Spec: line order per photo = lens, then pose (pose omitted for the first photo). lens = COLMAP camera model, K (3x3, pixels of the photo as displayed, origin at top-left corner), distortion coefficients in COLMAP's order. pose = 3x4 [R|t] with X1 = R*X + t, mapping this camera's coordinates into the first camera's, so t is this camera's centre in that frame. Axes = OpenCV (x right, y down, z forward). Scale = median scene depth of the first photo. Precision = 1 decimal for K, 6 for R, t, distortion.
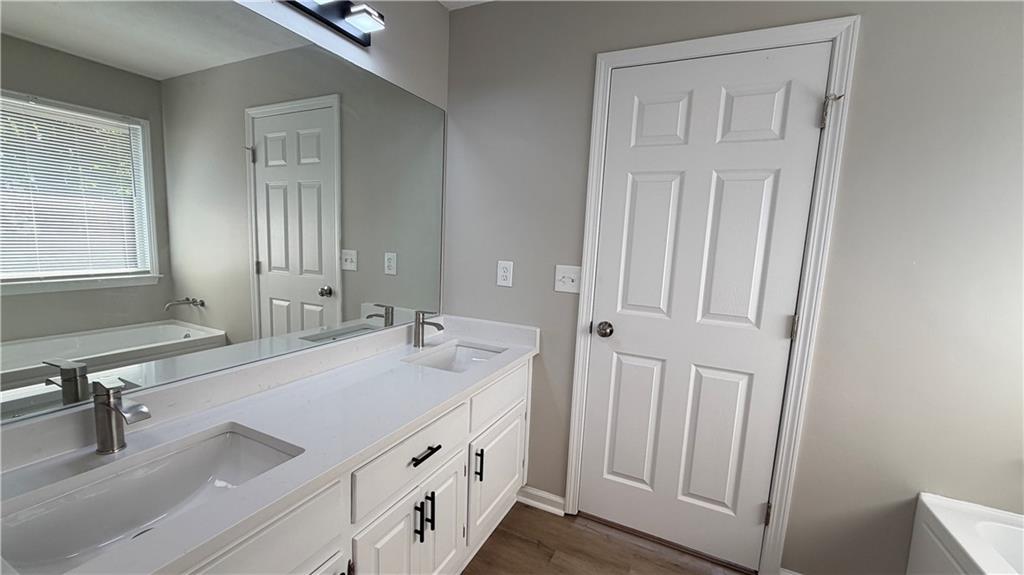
lens RADIAL K [[410.9, 0, 511.0], [0, 410.9, 289.9], [0, 0, 1]] dist [0.000902, 0.000557]
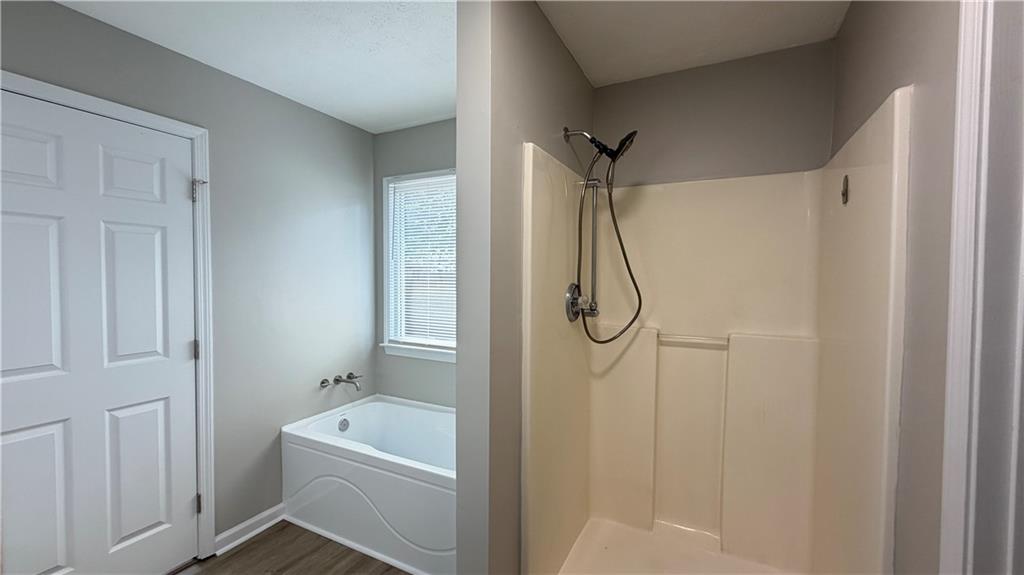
lens RADIAL K [[410.9, 0, 512.3], [0, 410.9, 288.2], [0, 0, 1]] dist [0.000902, 0.000557]
pose [[0.018384, -0.072541, 0.997196, -0.553897], [0.123568, 0.989883, 0.069731, -0.064818], [-0.992166, 0.121940, 0.027162, -0.045490]]
